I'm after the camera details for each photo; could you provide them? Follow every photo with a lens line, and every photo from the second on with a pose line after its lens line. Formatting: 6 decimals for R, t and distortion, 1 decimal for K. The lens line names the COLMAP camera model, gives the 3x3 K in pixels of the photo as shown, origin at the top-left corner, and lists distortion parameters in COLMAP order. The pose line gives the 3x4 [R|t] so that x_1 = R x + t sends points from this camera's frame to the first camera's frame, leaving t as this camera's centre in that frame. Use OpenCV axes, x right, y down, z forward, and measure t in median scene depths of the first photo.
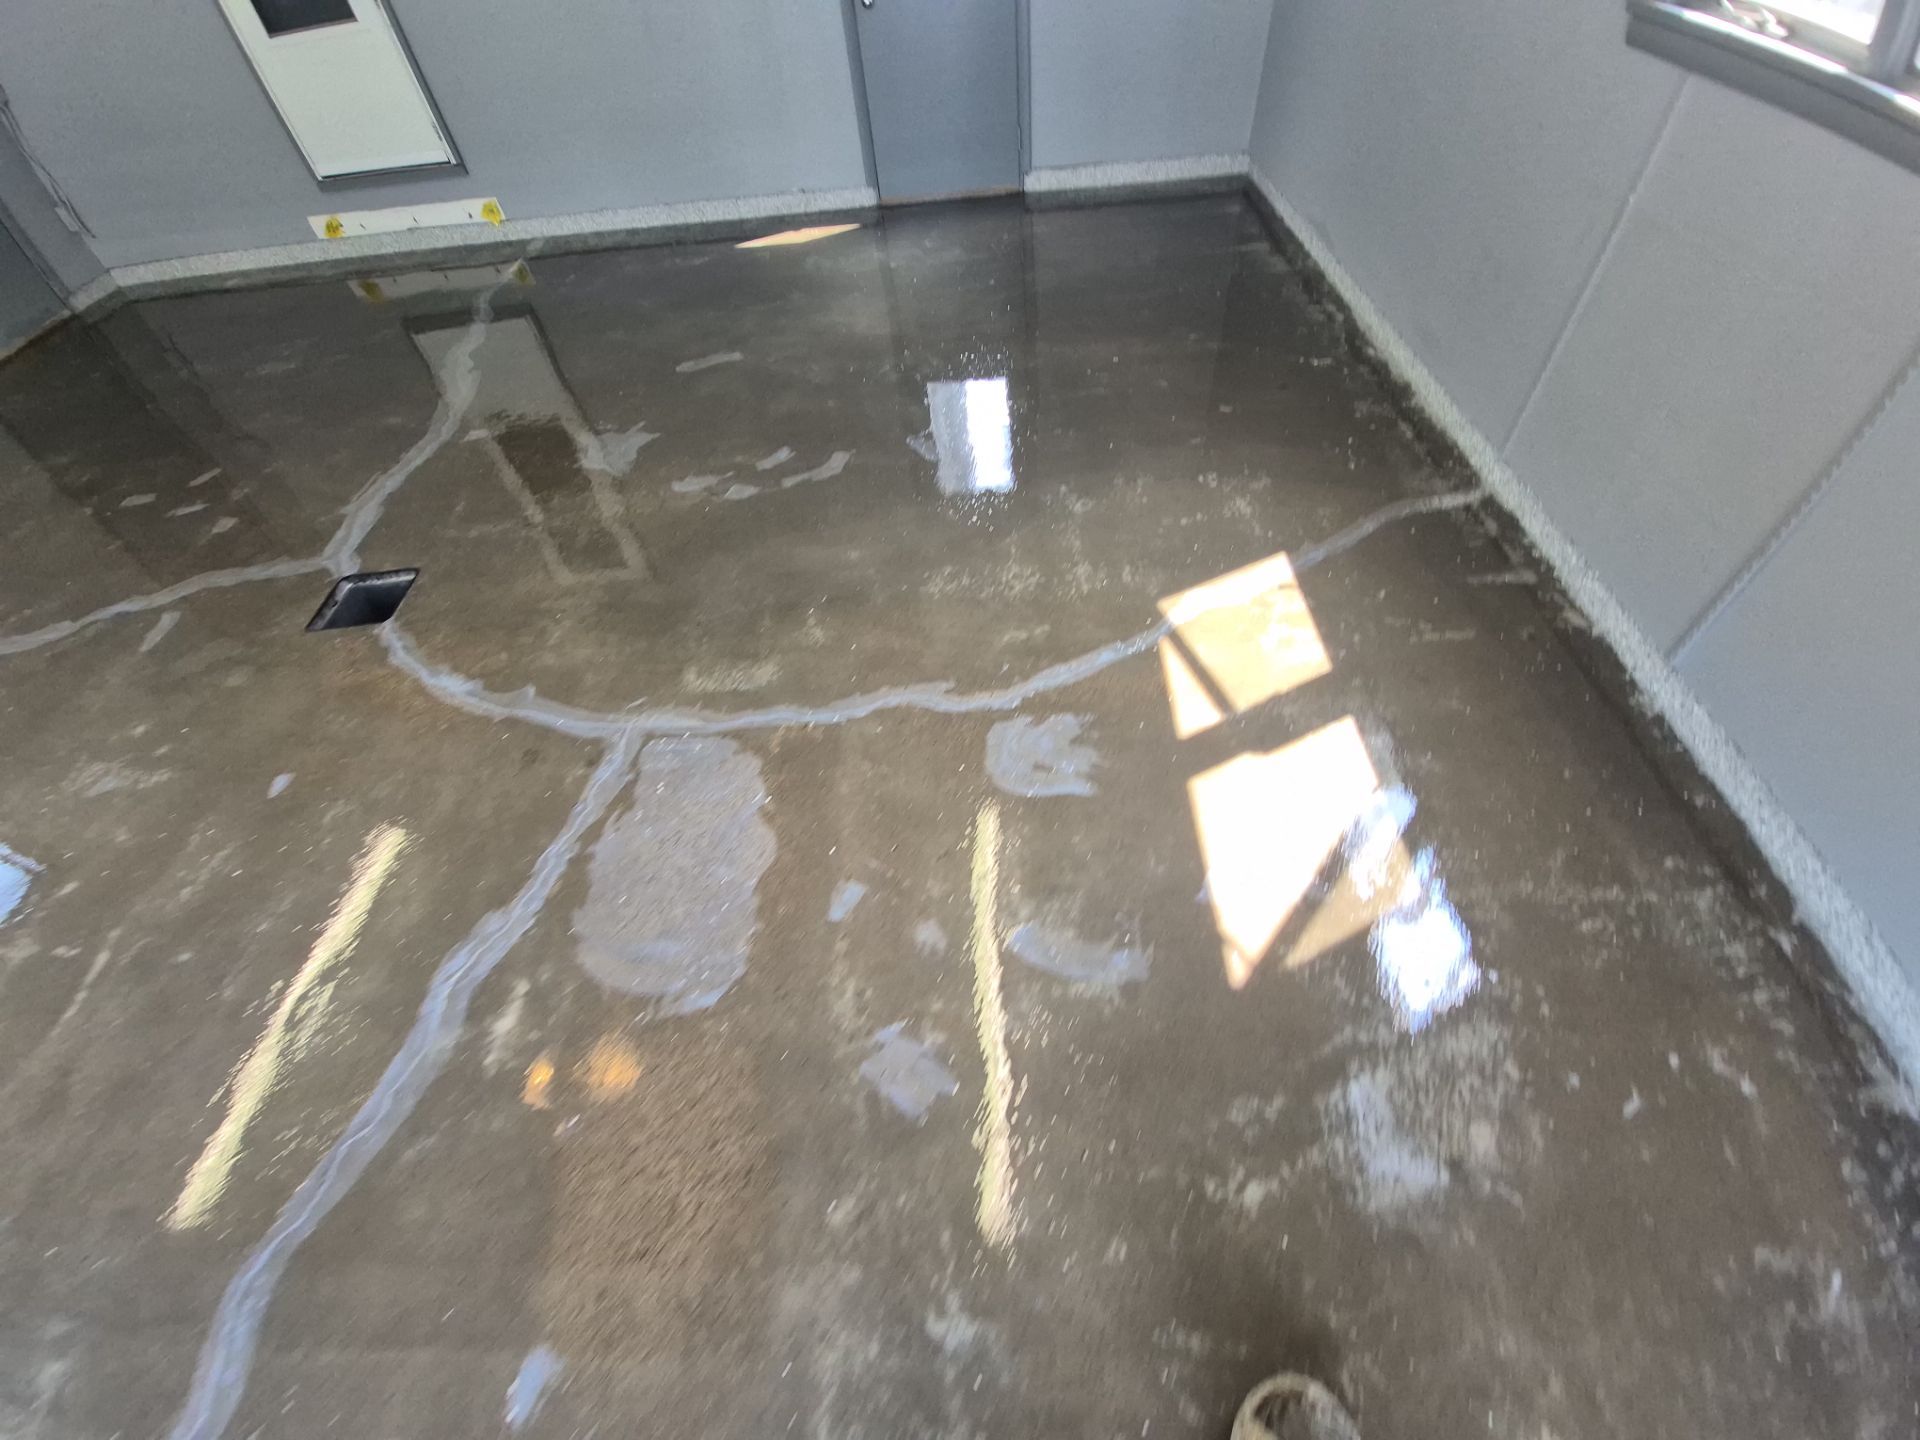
lens RADIAL K [[783.4, 0, 960.0], [0, 783.4, 720.0], [0, 0, 1]] dist [0.001580, -0.008410]
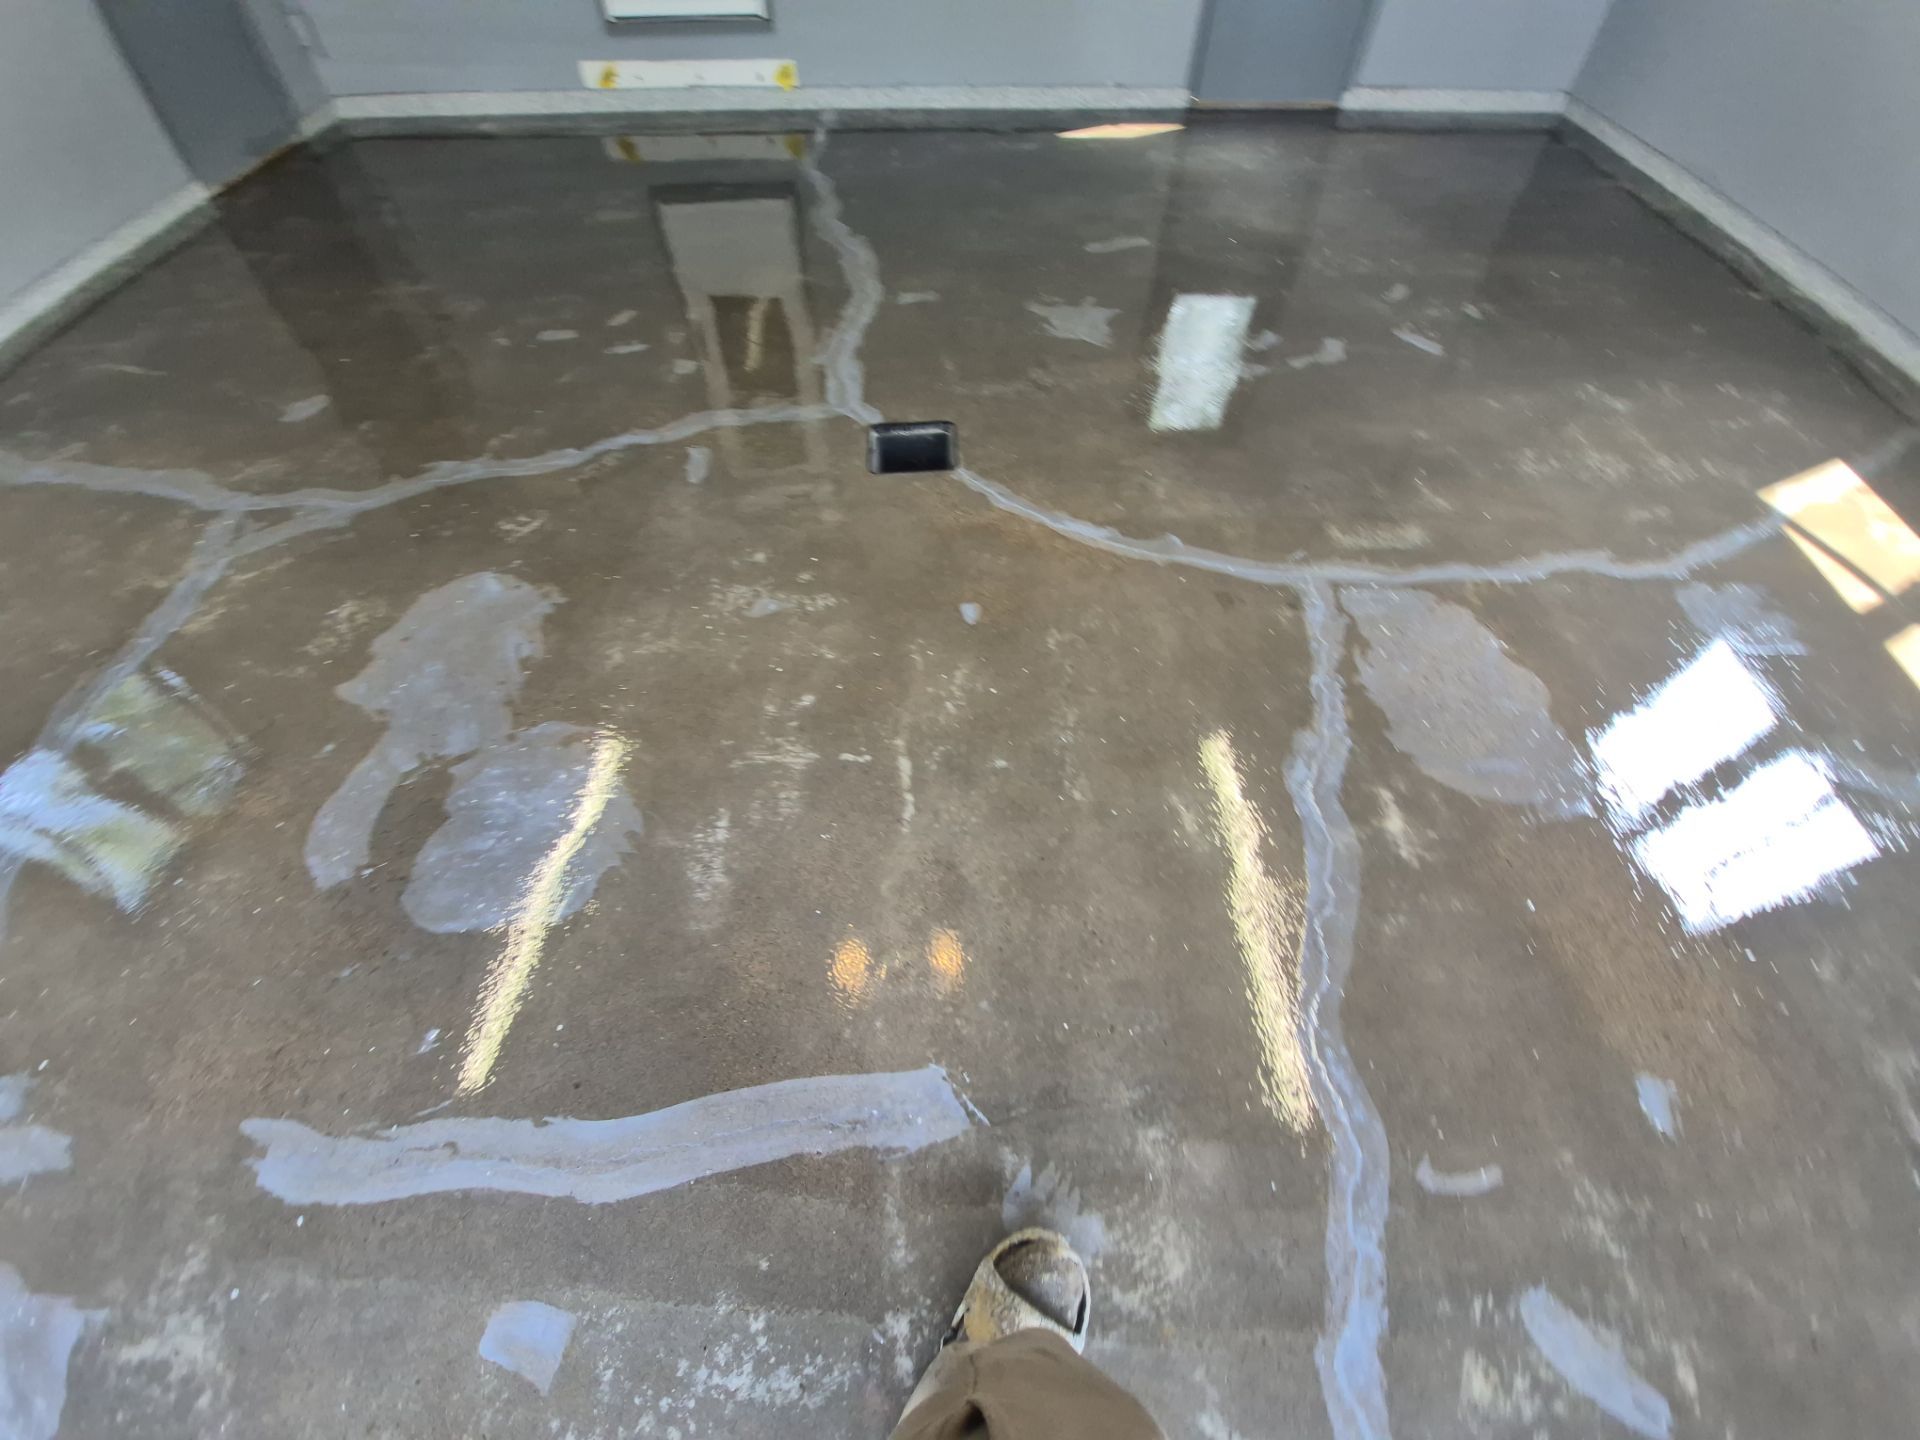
lens RADIAL K [[786.1, 0, 978.1], [0, 786.1, 717.1], [0, 0, 1]] dist [-0.002364, -0.009133]
pose [[0.996914, 0.047018, 0.062863, -0.726280], [-0.050184, 0.997499, 0.049766, 0.130839], [-0.060366, -0.052768, 0.996781, -0.009324]]
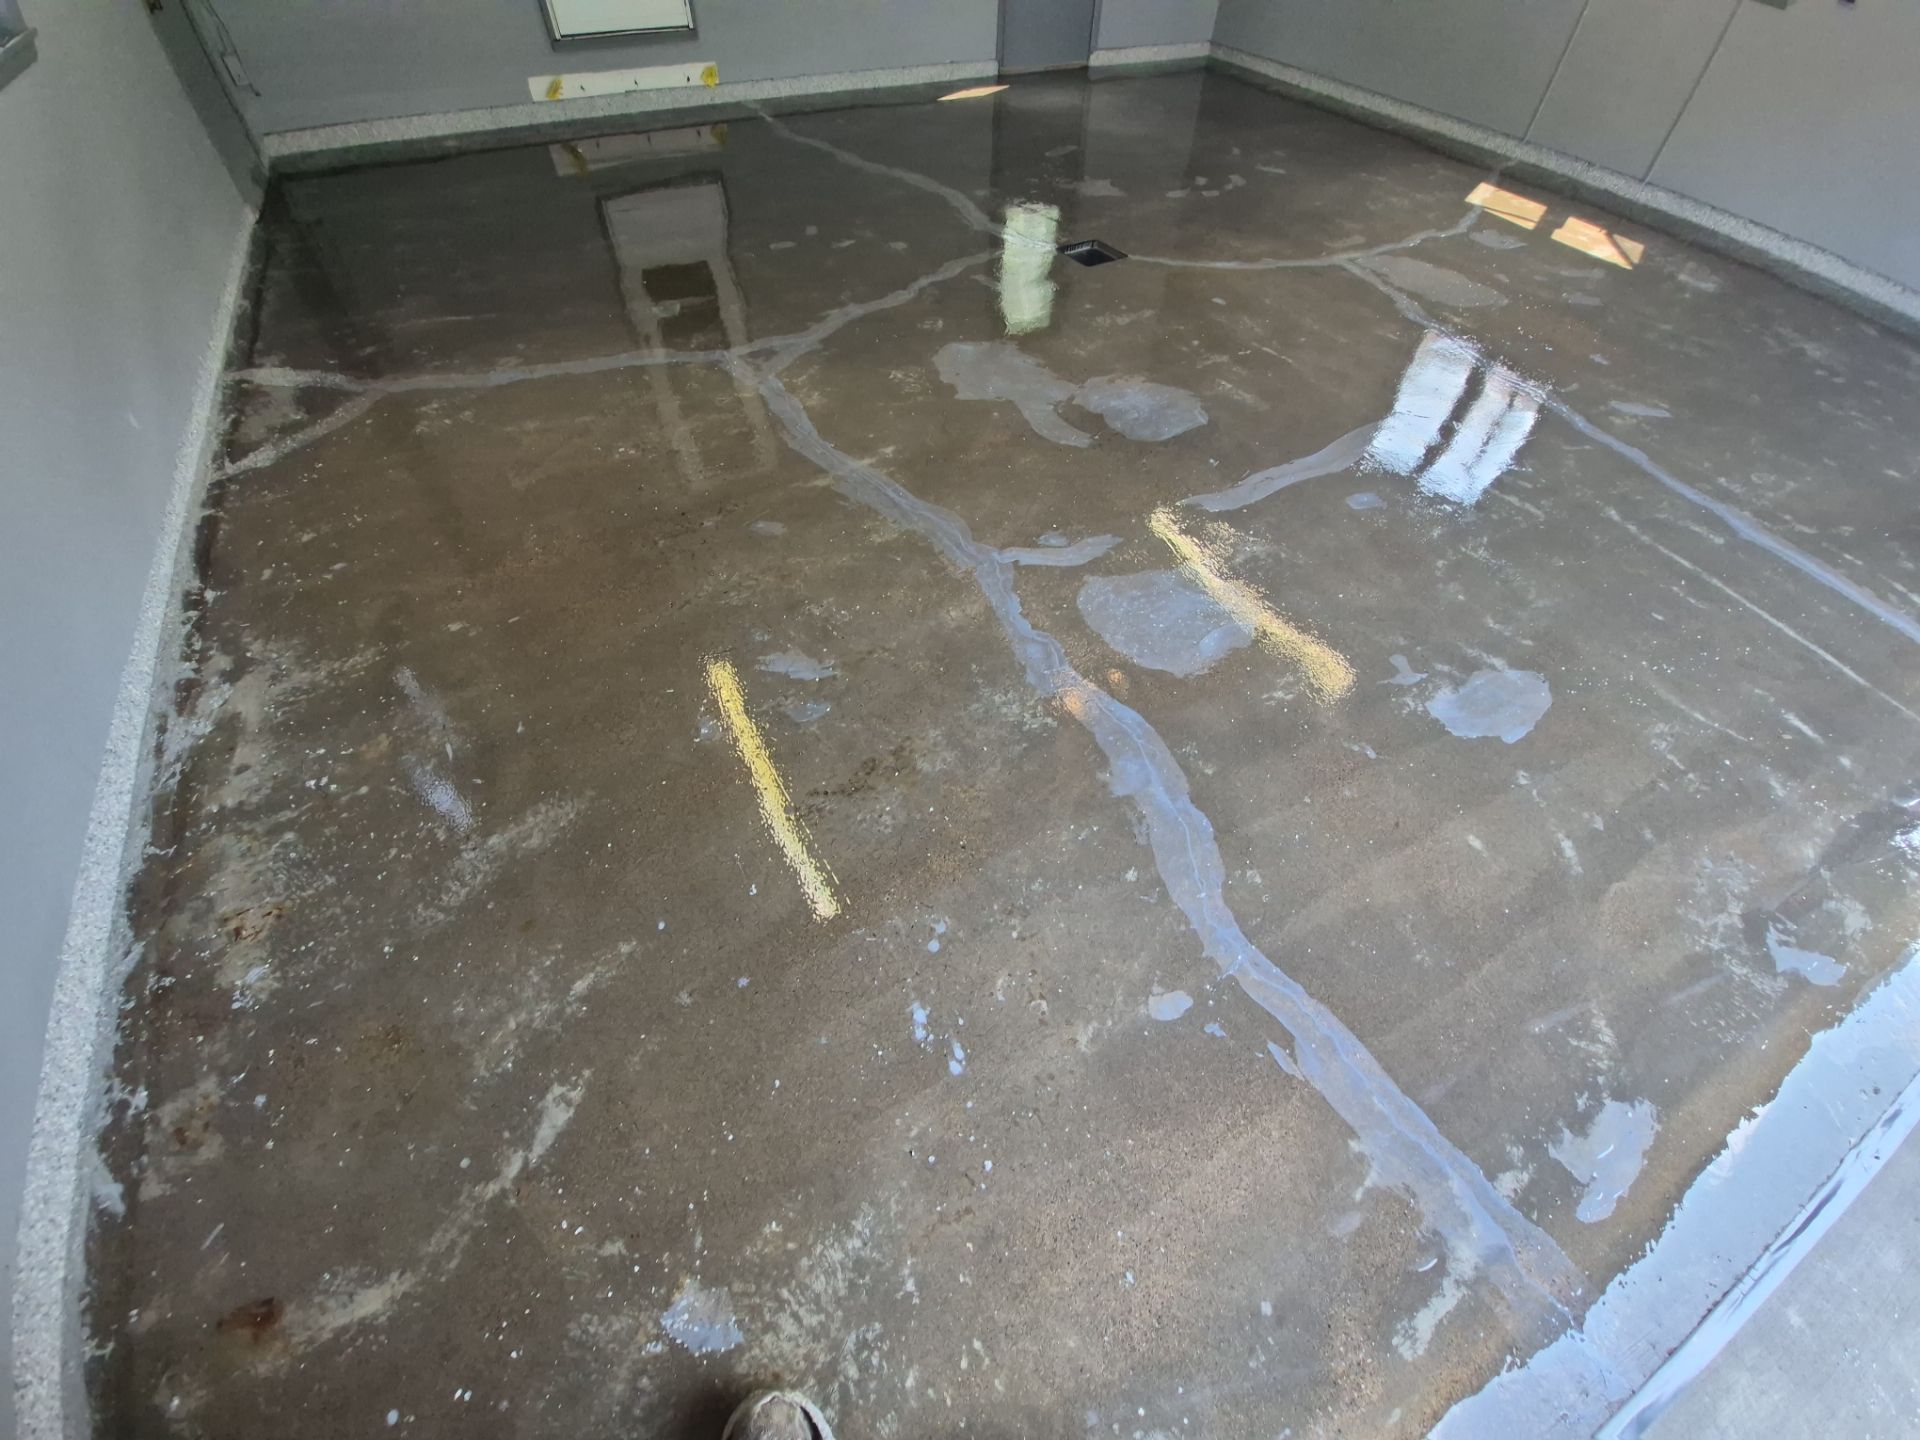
lens RADIAL K [[783.4, 0, 960.0], [0, 783.4, 720.0], [0, 0, 1]] dist [0.001580, -0.008410]
pose [[0.872487, -0.300238, 0.385518, -1.880874], [0.298337, 0.952152, 0.066346, 0.558035], [-0.386991, 0.057128, 0.920312, -0.304029]]
